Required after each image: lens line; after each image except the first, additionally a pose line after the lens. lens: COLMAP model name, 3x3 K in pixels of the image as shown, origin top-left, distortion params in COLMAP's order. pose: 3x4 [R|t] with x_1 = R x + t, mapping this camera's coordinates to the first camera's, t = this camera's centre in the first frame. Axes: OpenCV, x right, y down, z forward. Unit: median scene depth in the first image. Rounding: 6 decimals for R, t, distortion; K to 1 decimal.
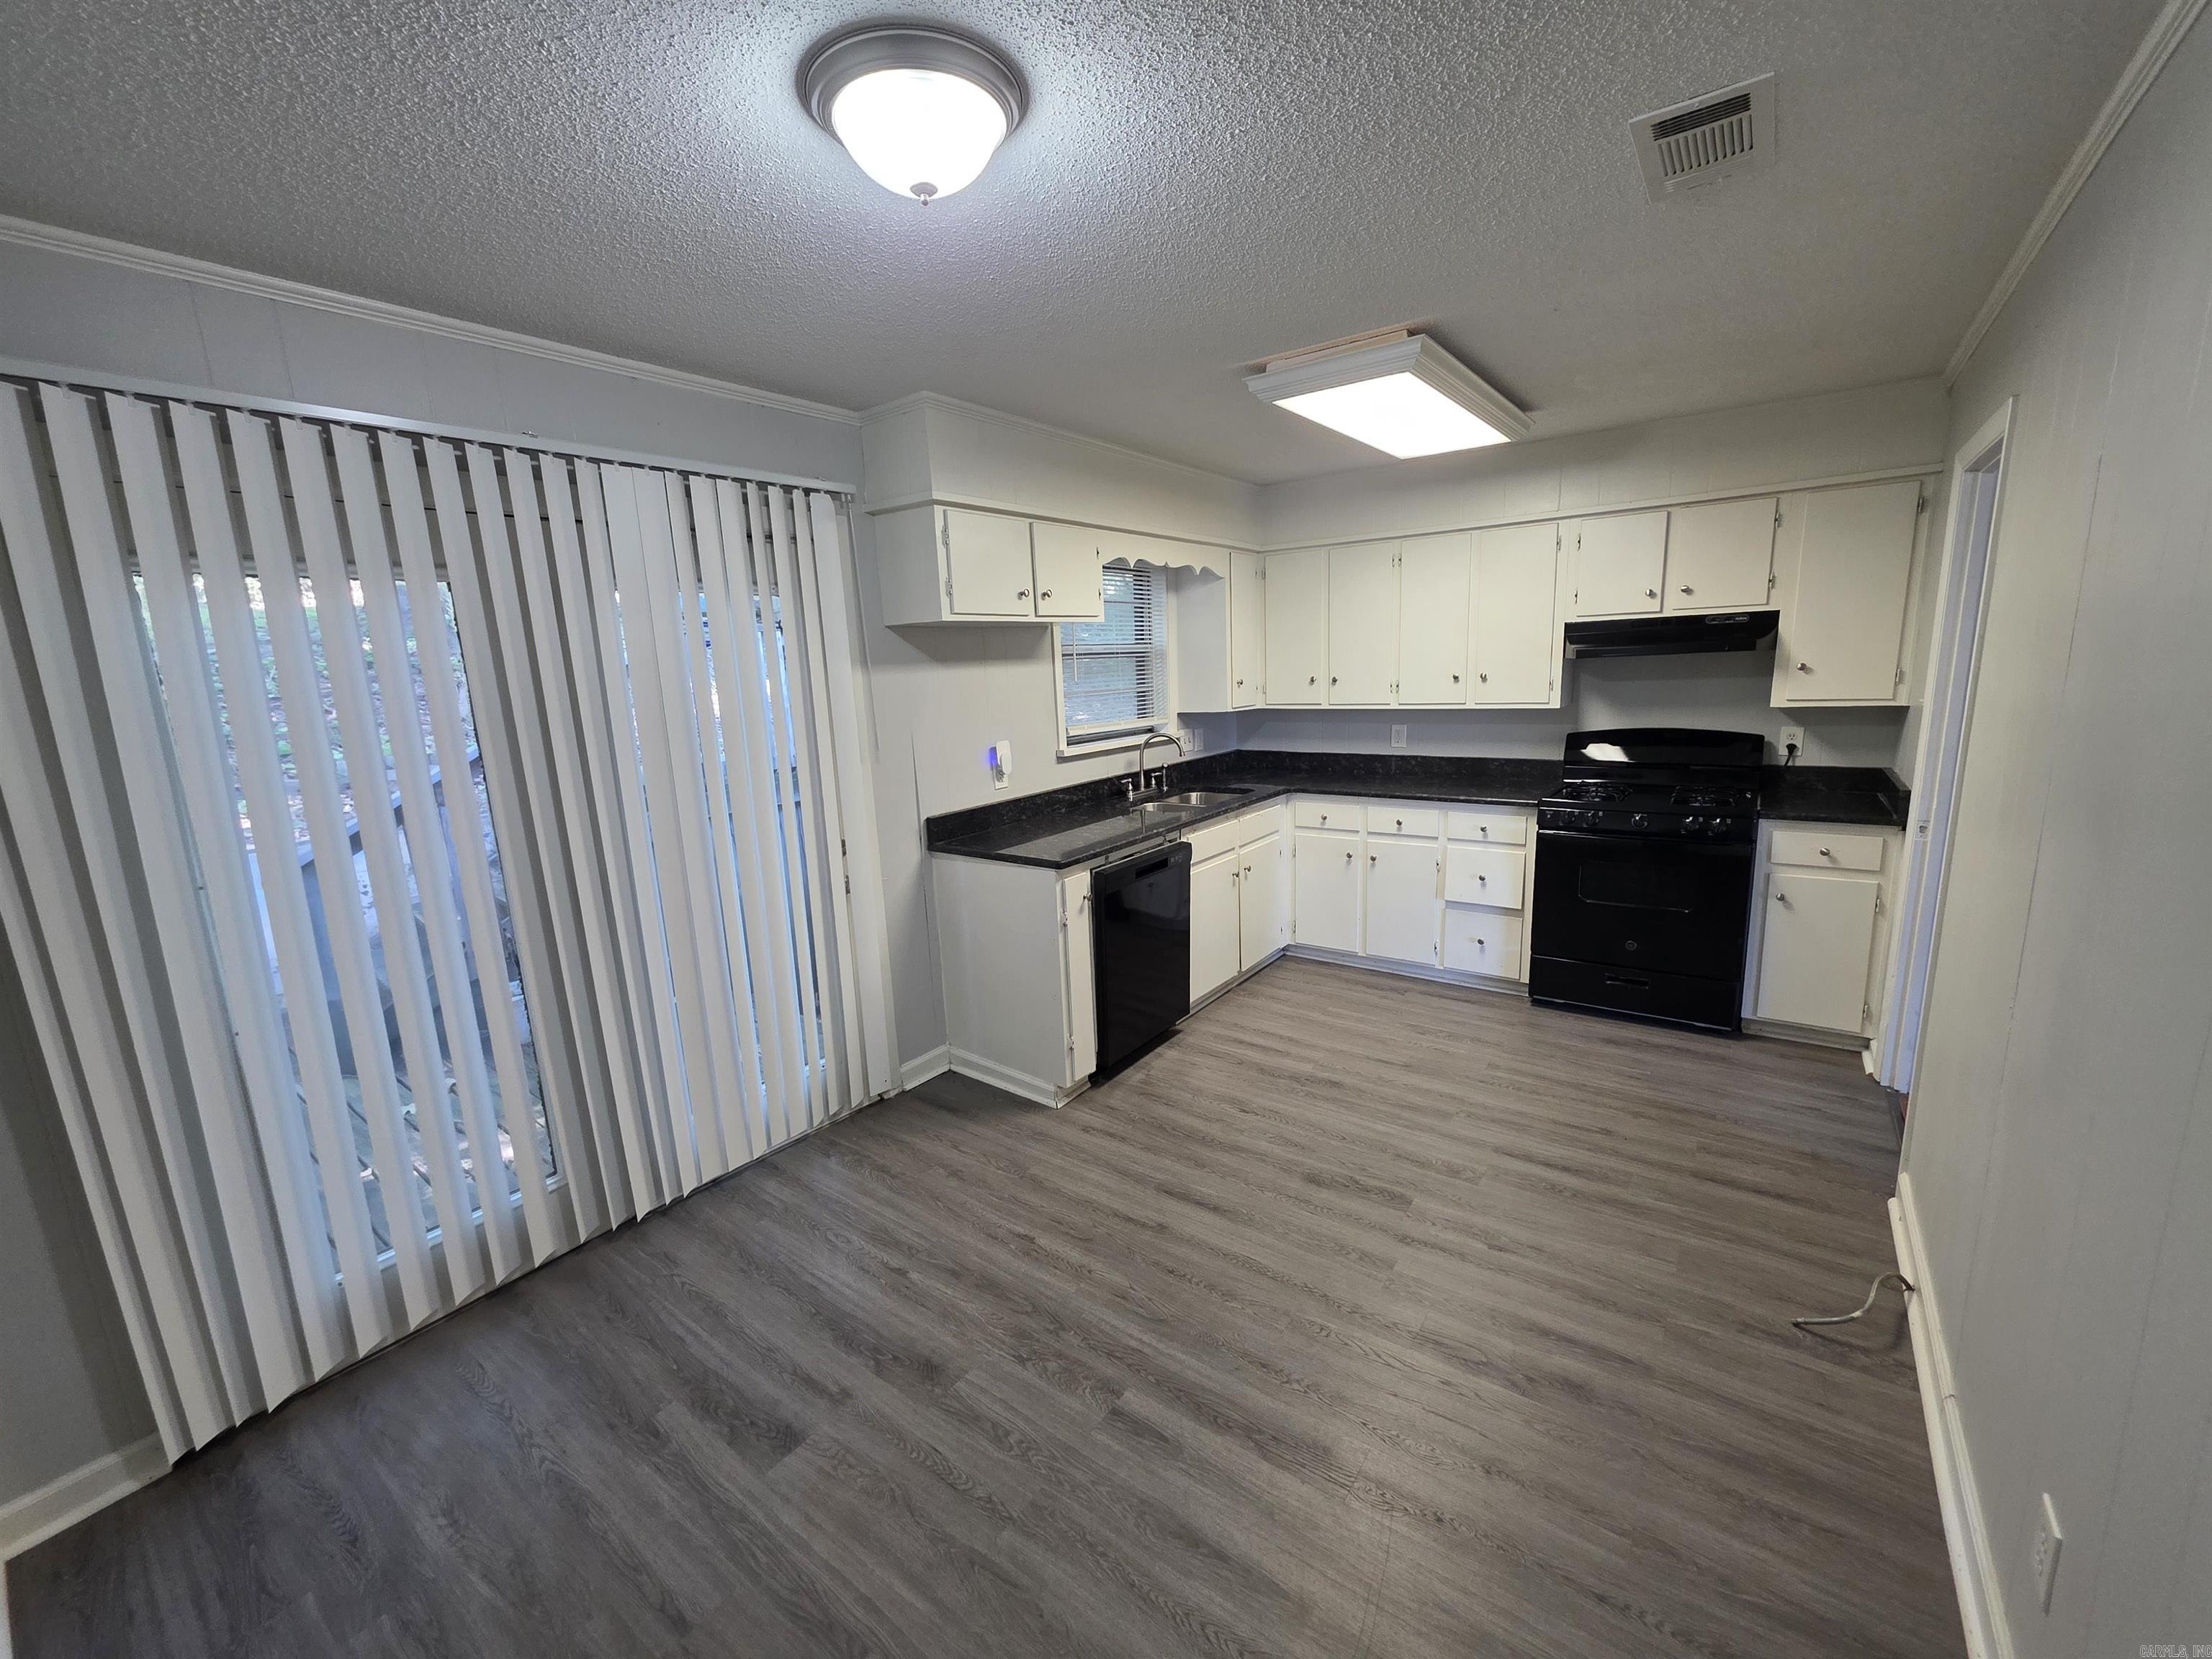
lens RADIAL K [[890.5, 0, 1093.6], [0, 890.5, 828.3], [0, 0, 1]] dist [0.003091, 0.001089]
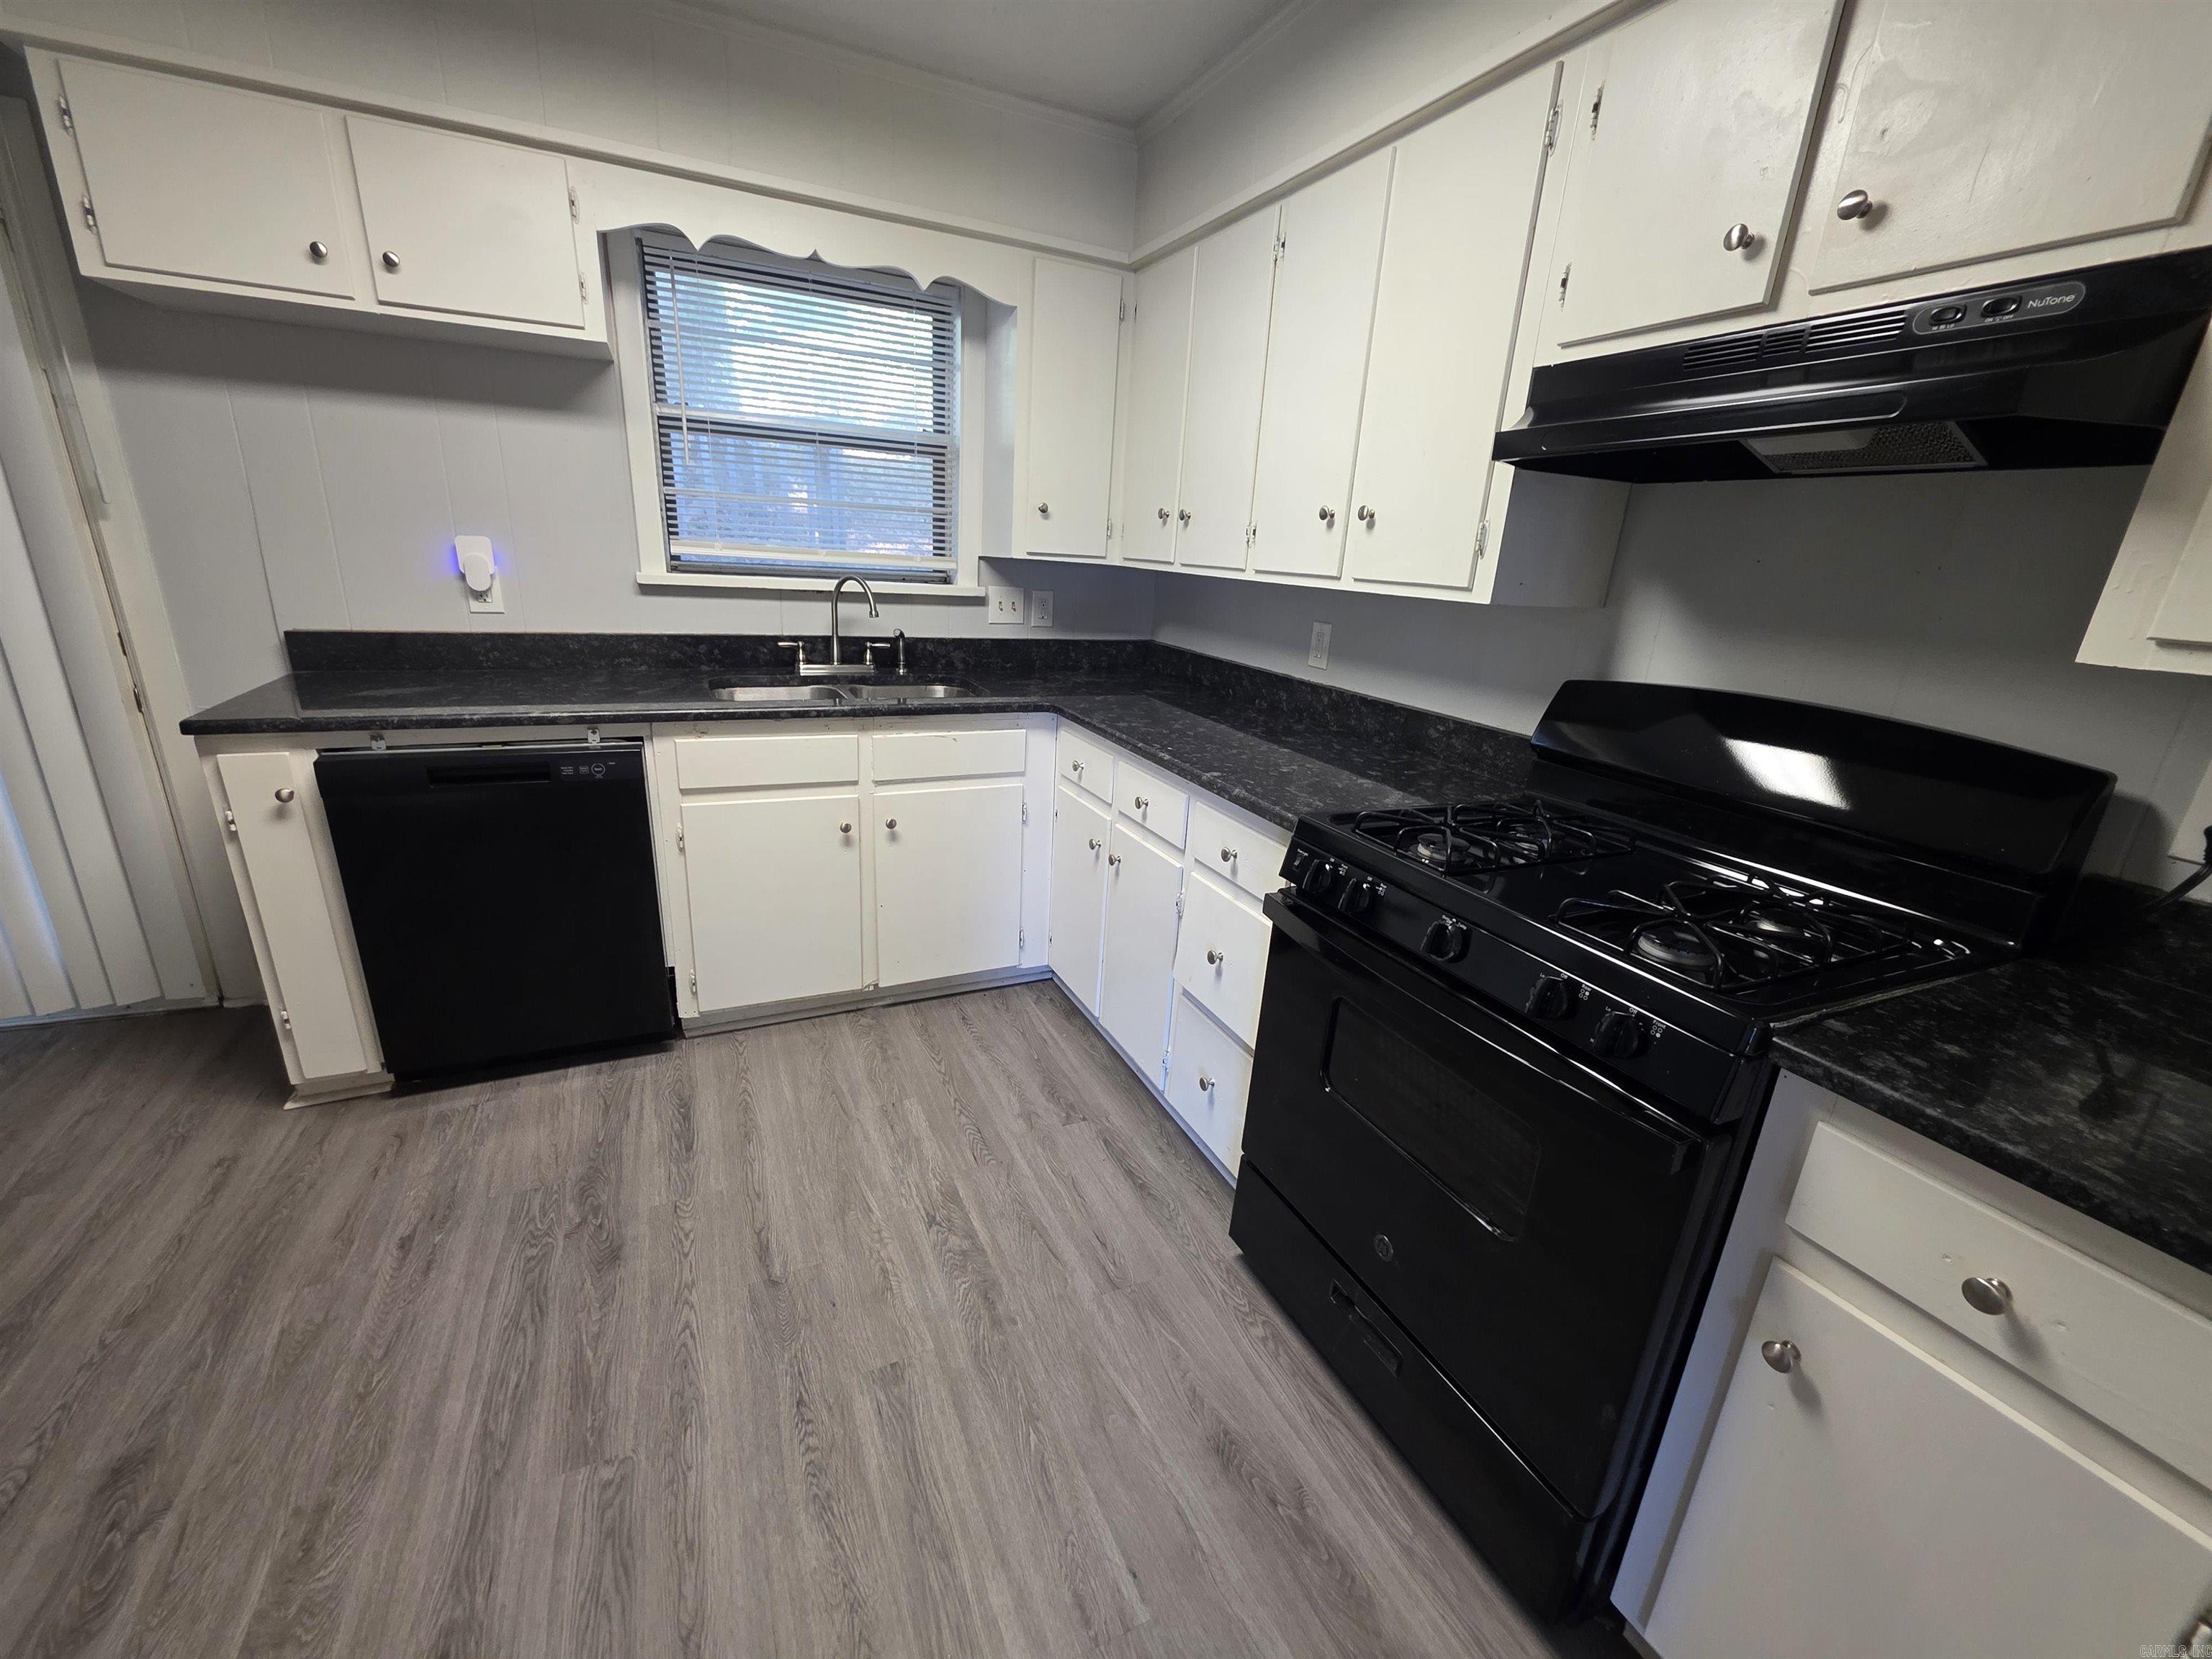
lens RADIAL K [[890.5, 0, 1099.9], [0, 890.5, 826.2], [0, 0, 1]] dist [0.003091, 0.001089]
pose [[0.874638, 0.230287, -0.426587, 0.579248], [-0.179239, 0.971229, 0.156807, -0.072944], [0.450424, -0.060688, 0.890750, 0.585133]]
